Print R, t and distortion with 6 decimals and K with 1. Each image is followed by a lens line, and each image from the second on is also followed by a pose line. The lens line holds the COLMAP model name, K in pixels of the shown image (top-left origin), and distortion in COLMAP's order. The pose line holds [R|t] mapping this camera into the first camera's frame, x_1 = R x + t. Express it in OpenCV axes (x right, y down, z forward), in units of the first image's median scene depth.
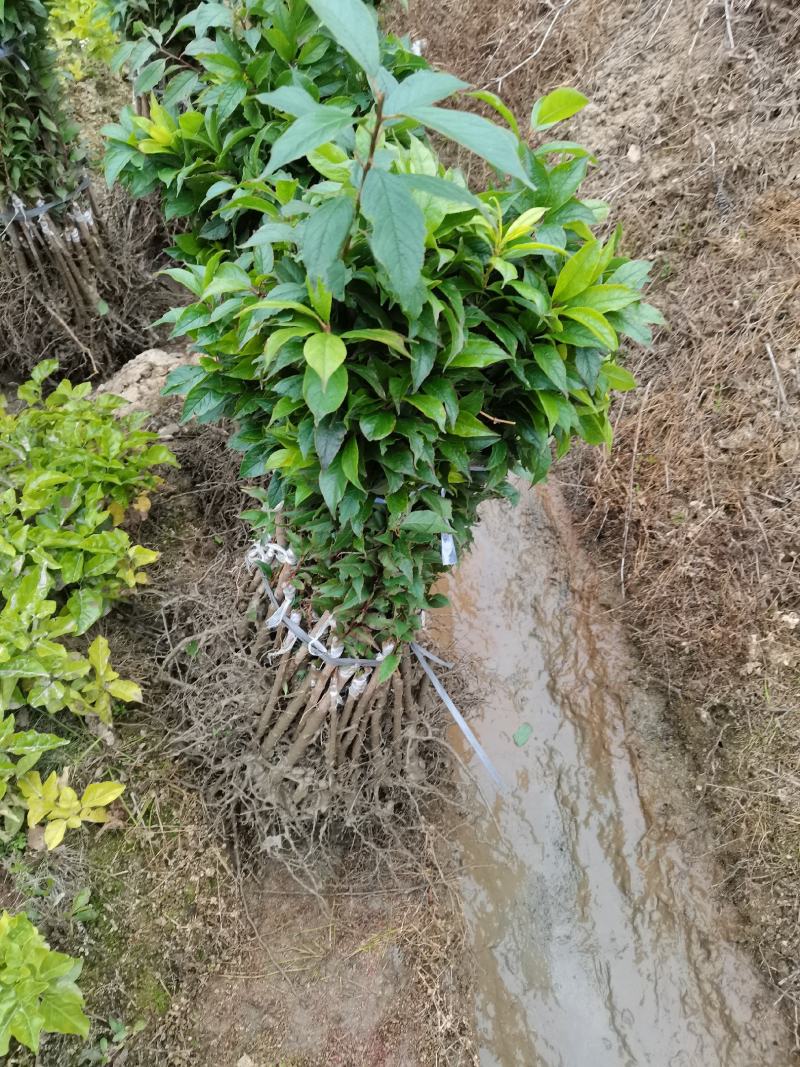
lens RADIAL K [[815.7, 0, 400.0], [0, 815.7, 533.5], [0, 0, 1]] dist [0.040749, -0.001457]
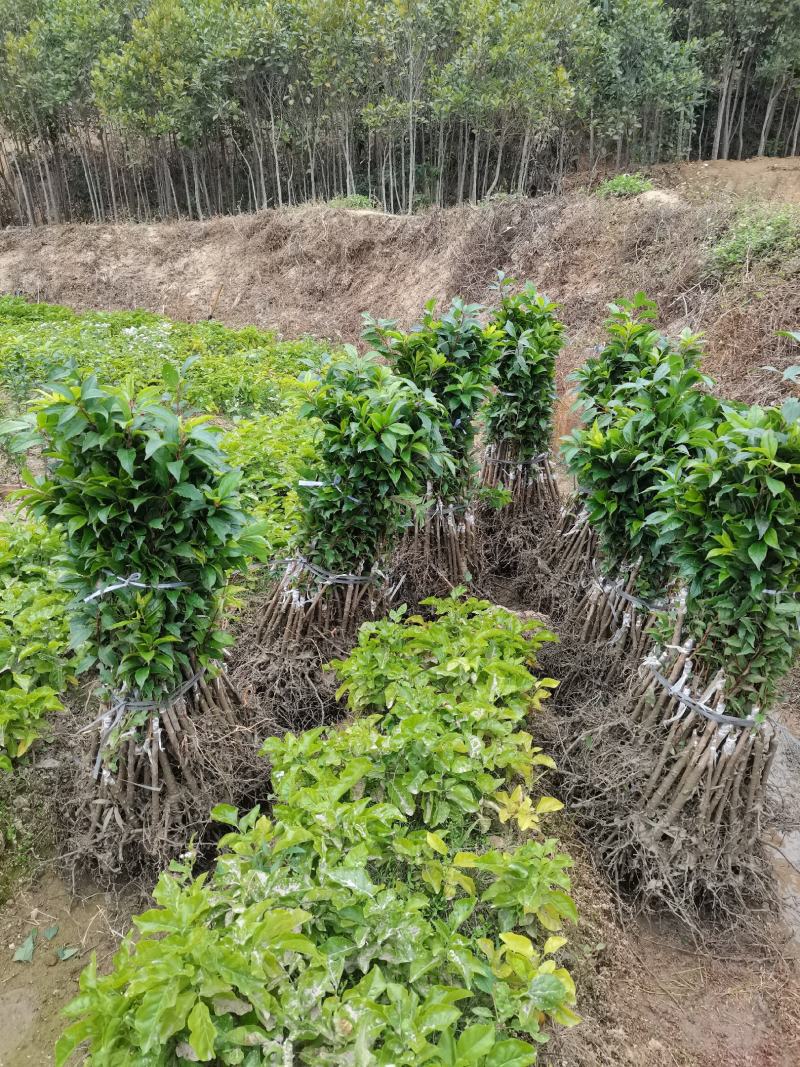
lens RADIAL K [[815.7, 0, 400.0], [0, 815.7, 533.5], [0, 0, 1]] dist [0.040749, -0.001457]
pose [[0.984501, 0.035133, -0.171825, -0.379282], [-0.112966, 0.876453, -0.468048, 0.588244], [0.134153, 0.480204, 0.866837, -0.537441]]
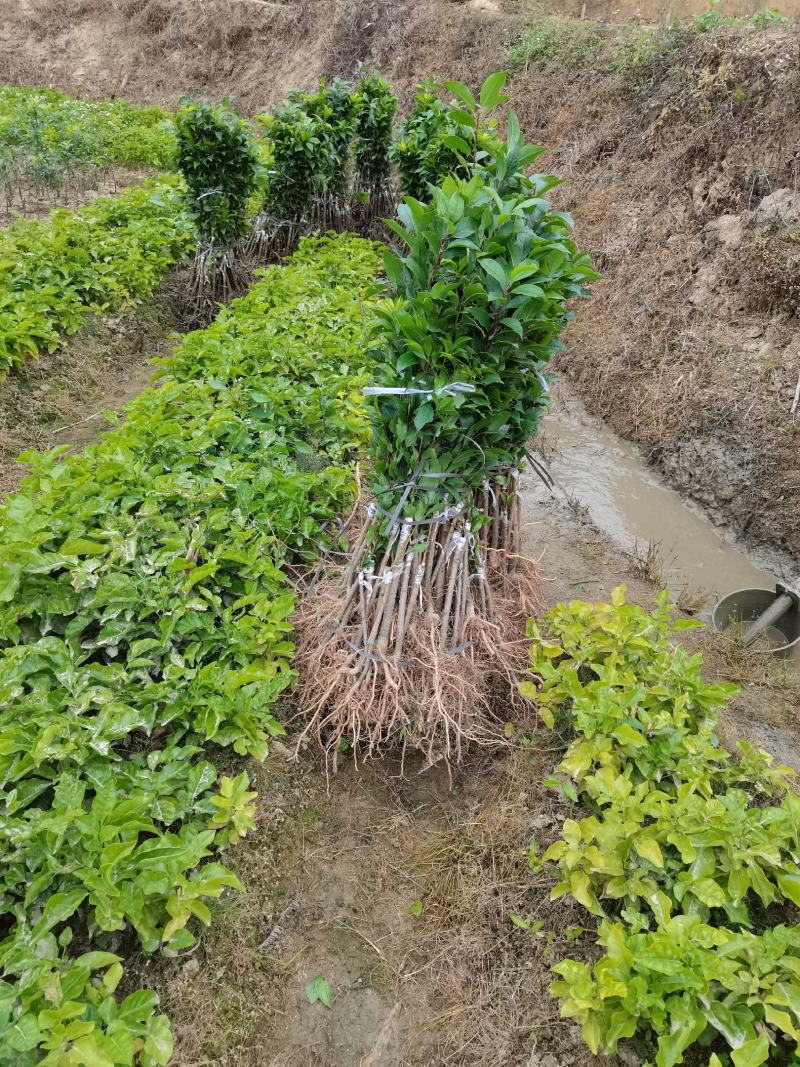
lens RADIAL K [[811.8, 0, 400.0], [0, 811.8, 533.5], [0, 0, 1]] dist [0.001899, 0.039228]
pose [[0.999602, 0.025353, -0.012399, -0.194774], [-0.027821, 0.959057, -0.281843, 2.395666], [0.004746, 0.282075, 0.959381, -2.256831]]
